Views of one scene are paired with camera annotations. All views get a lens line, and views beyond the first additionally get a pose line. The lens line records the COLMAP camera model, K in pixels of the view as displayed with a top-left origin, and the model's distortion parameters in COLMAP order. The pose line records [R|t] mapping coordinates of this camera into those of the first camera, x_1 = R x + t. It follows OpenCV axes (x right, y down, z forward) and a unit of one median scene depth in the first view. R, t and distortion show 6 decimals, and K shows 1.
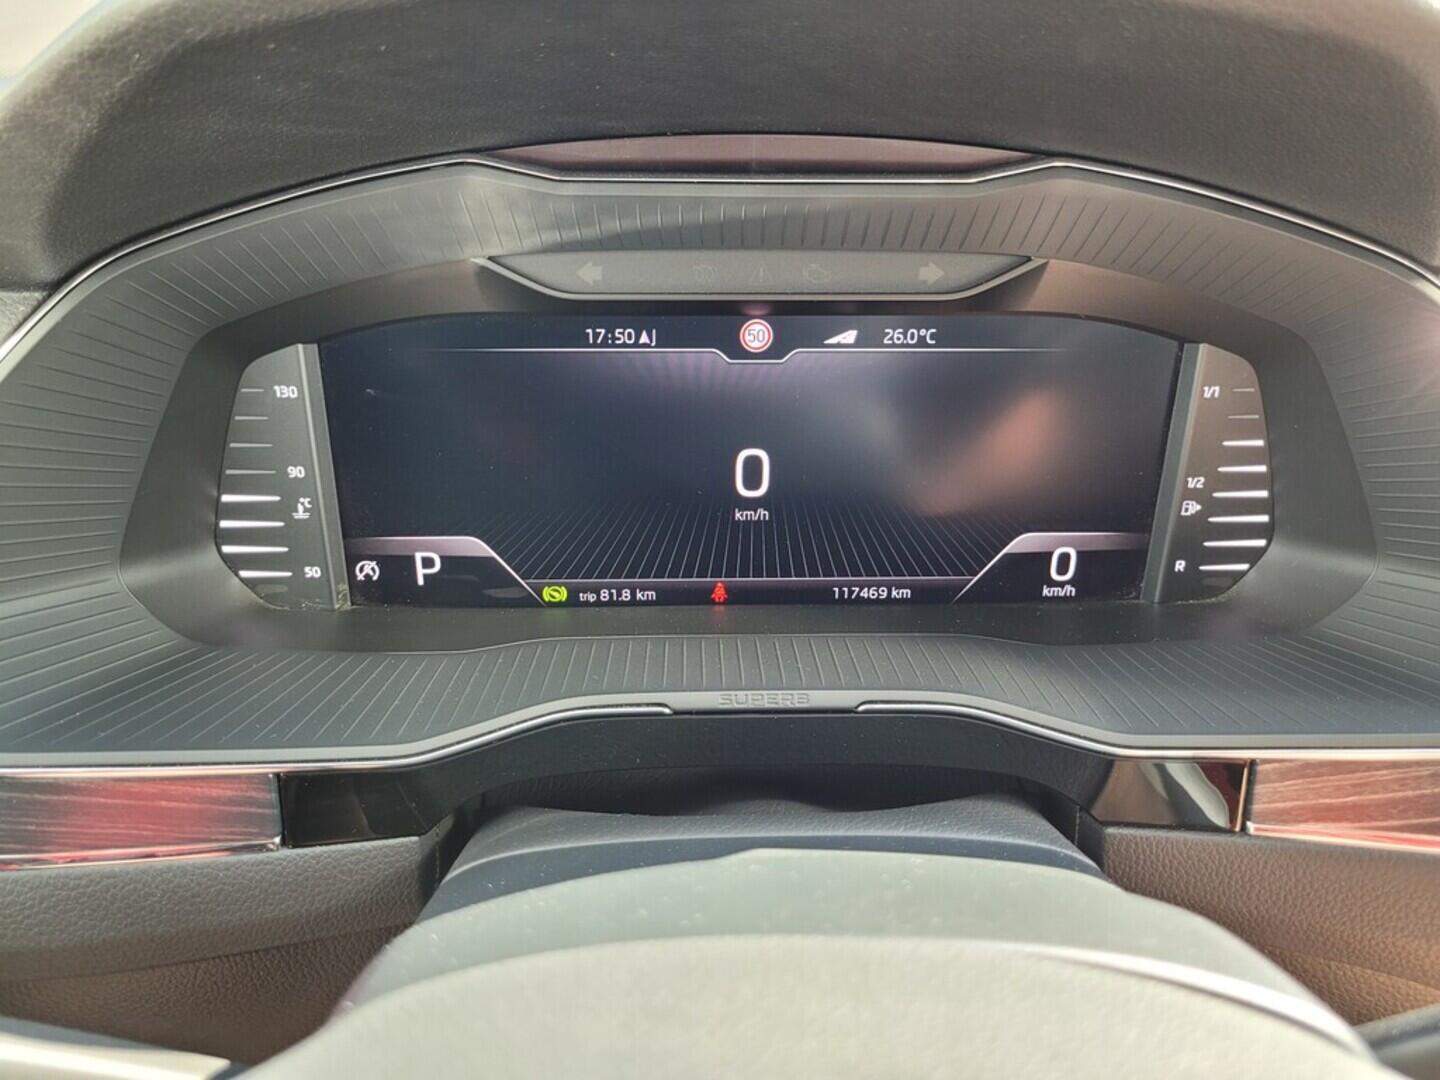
lens RADIAL K [[1111.7, 0, 715.7], [0, 1111.7, 535.7], [0, 0, 1]] dist [0.010572, -0.005194]
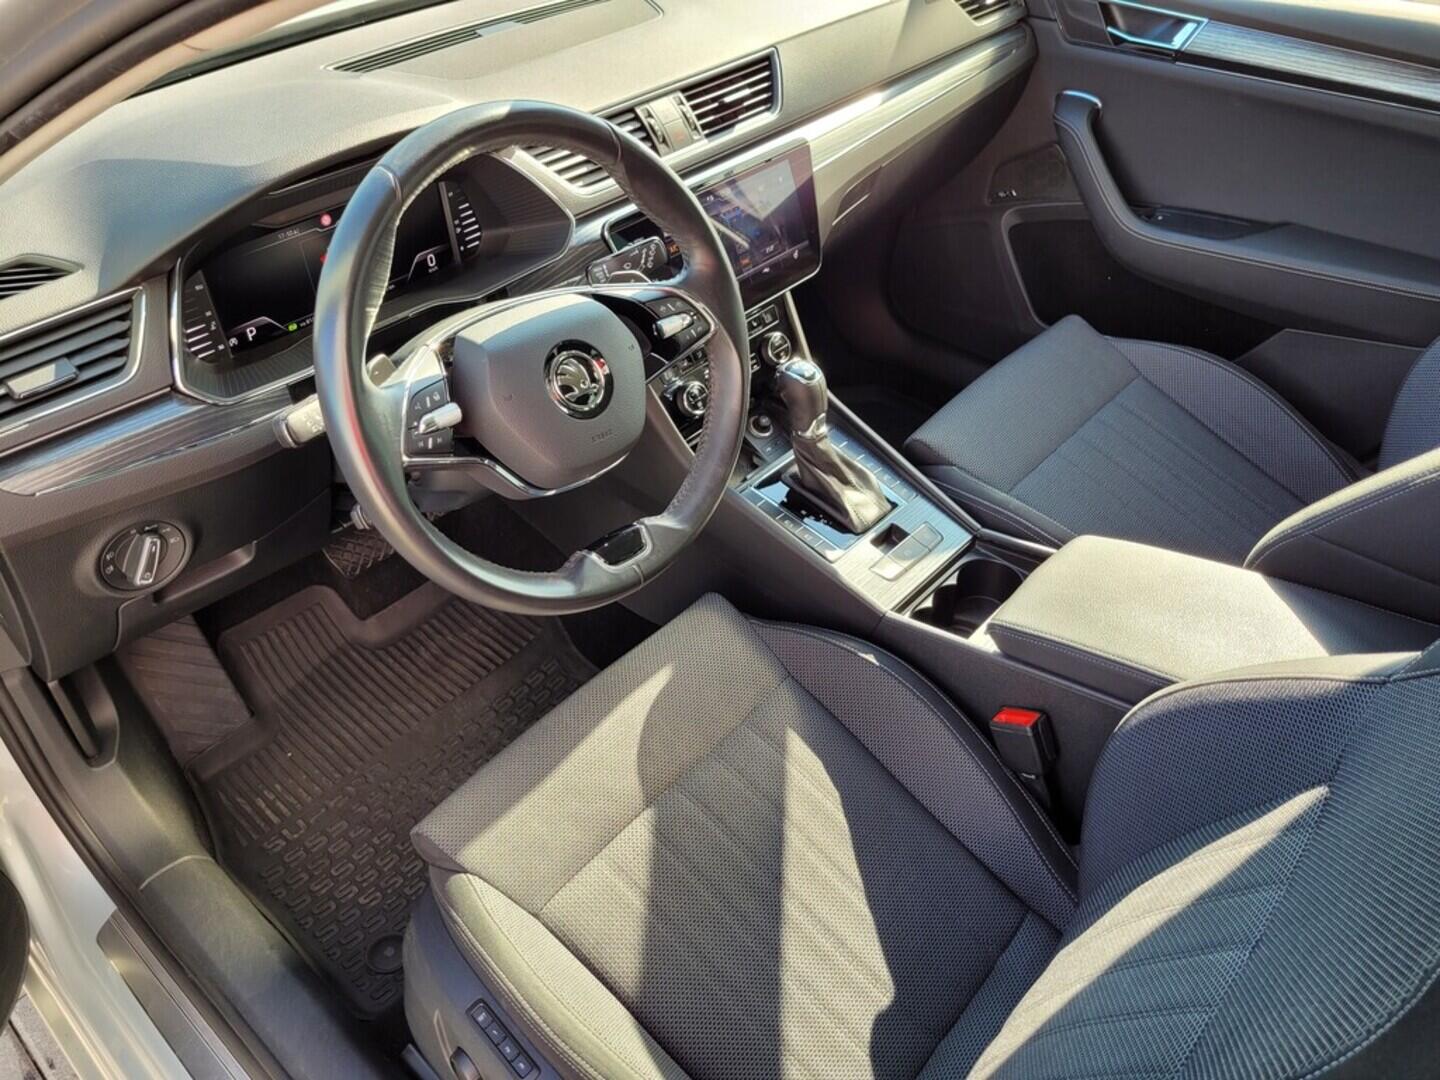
lens RADIAL K [[1111.7, 0, 712.4], [0, 1111.7, 538.1], [0, 0, 1]] dist [0.010572, -0.005194]
pose [[0.690827, -0.471462, 0.548162, -1.297503], [0.347298, 0.881344, 0.320338, -0.014310], [-0.634146, -0.030922, 0.772595, -2.065565]]
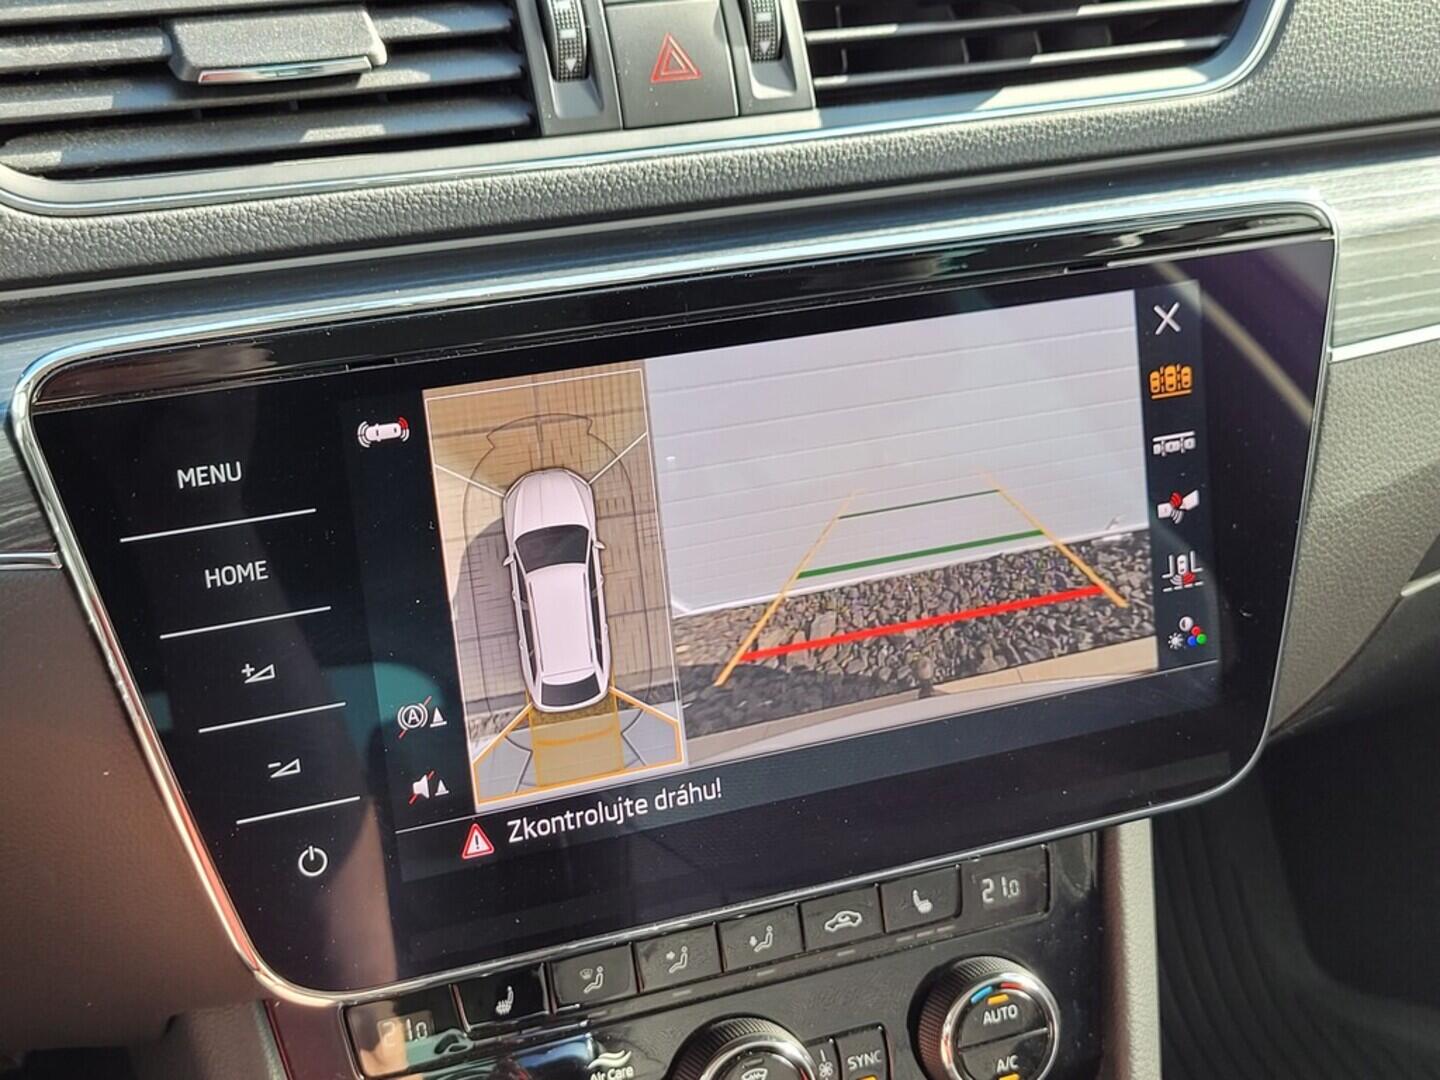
lens RADIAL K [[2157.1, 0, 708.1], [0, 2157.1, 555.1], [0, 0, 1]] dist [0.017225, 0.000000]
pose [[0.938325, -0.150252, 0.311402, 0.685596], [0.122811, 0.986747, 0.106051, 0.137052], [-0.323209, -0.061267, 0.944342, -0.674416]]
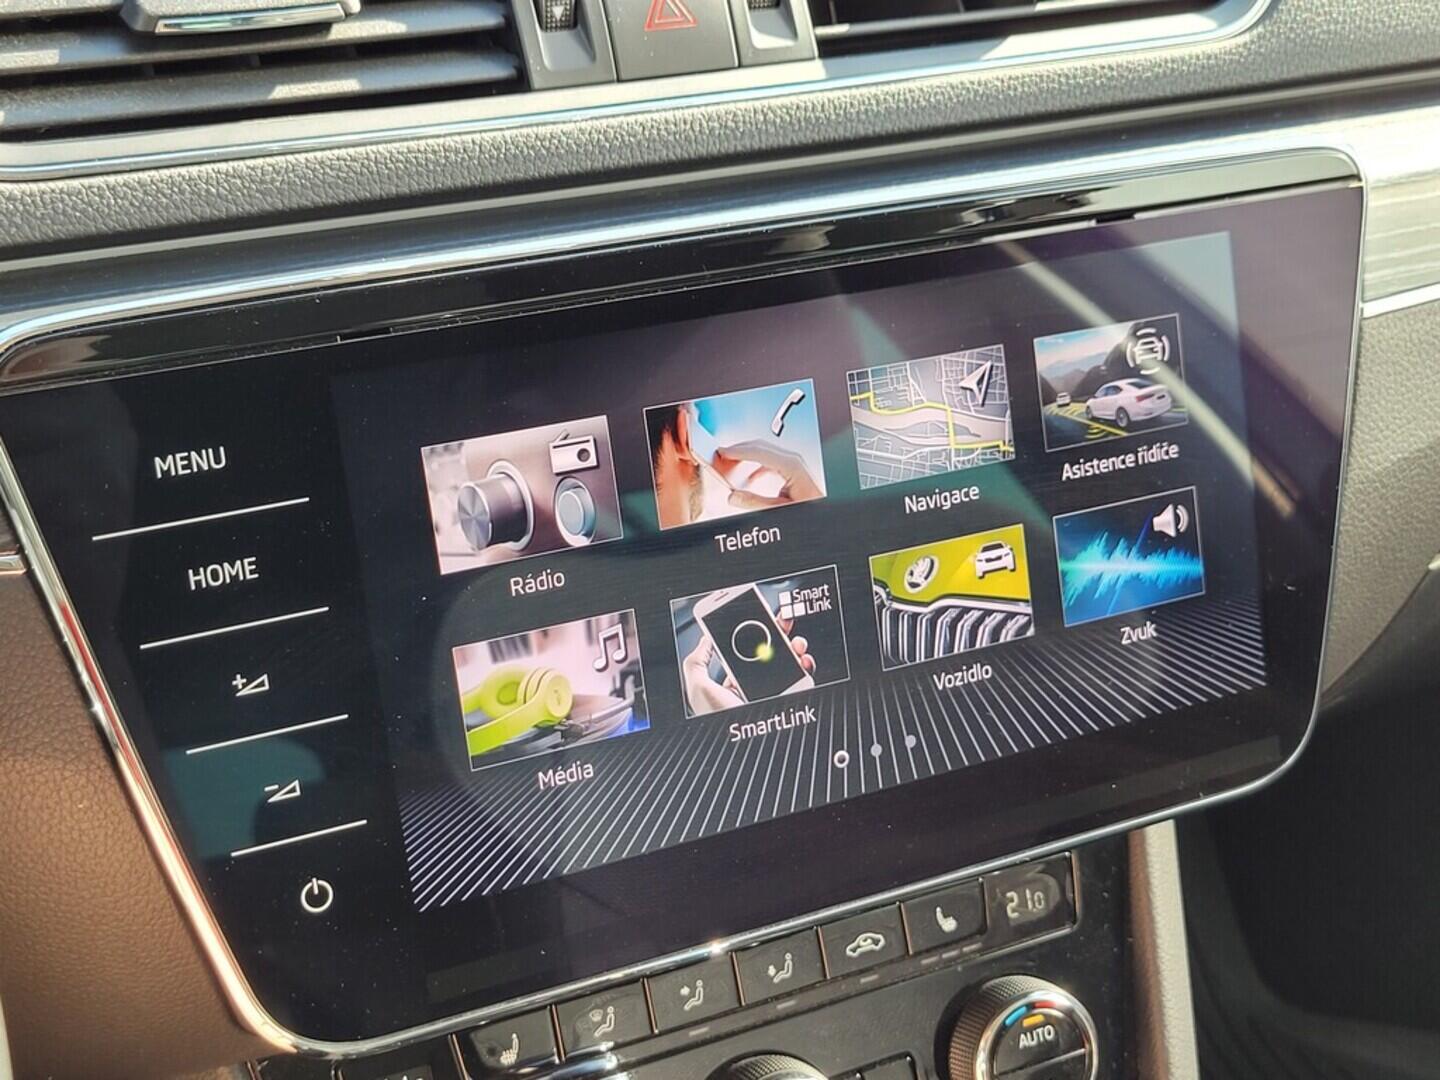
lens RADIAL K [[2147.5, 0, 707.1], [0, 2147.5, 548.6], [0, 0, 1]] dist [0.017200, 0.000000]
pose [[0.907377, -0.177259, 0.381112, 0.617398], [0.158901, 0.984097, 0.079394, 0.190868], [-0.389124, -0.011481, 0.921114, -0.508102]]
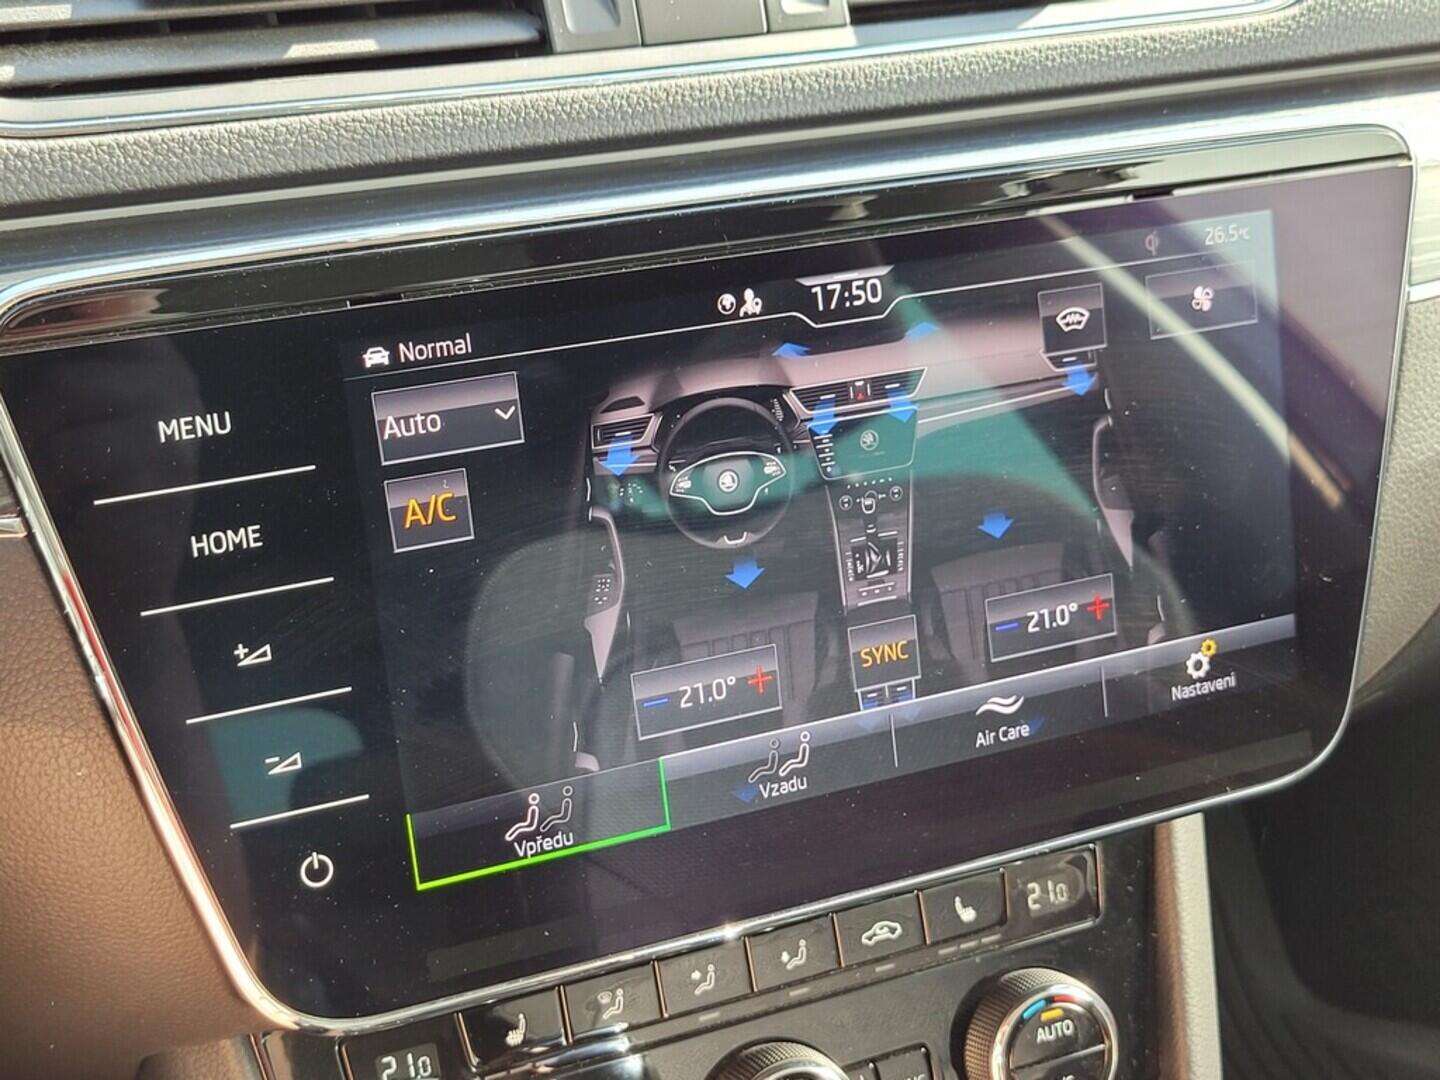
lens RADIAL K [[2147.5, 0, 684.6], [0, 2147.5, 559.0], [0, 0, 1]] dist [0.017200, 0.000000]
pose [[0.922766, -0.163700, 0.348863, 0.646362], [0.141134, 0.985951, 0.089337, 0.196724], [-0.358586, -0.033200, 0.932906, -0.487934]]
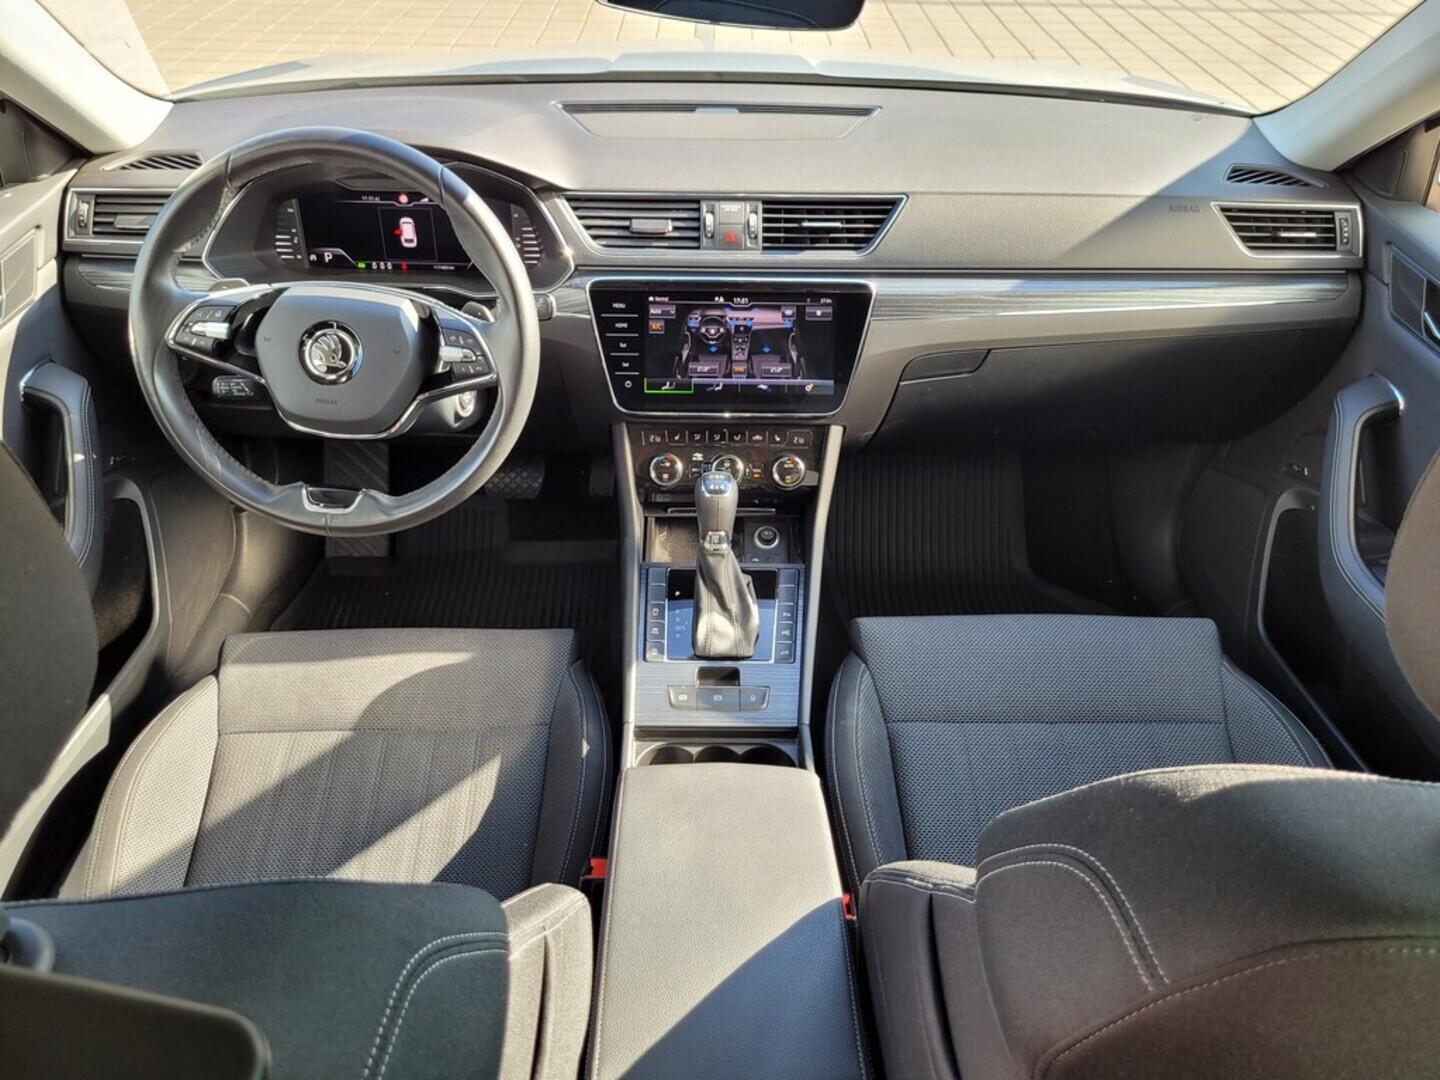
lens RADIAL K [[1111.7, 0, 724.0], [0, 1111.7, 534.6], [0, 0, 1]] dist [0.010572, -0.005194]
pose [[0.999701, 0.023373, -0.007223, 1.218955], [-0.022042, 0.988675, 0.148446, 0.391671], [0.010611, -0.148242, 0.988894, -3.097776]]
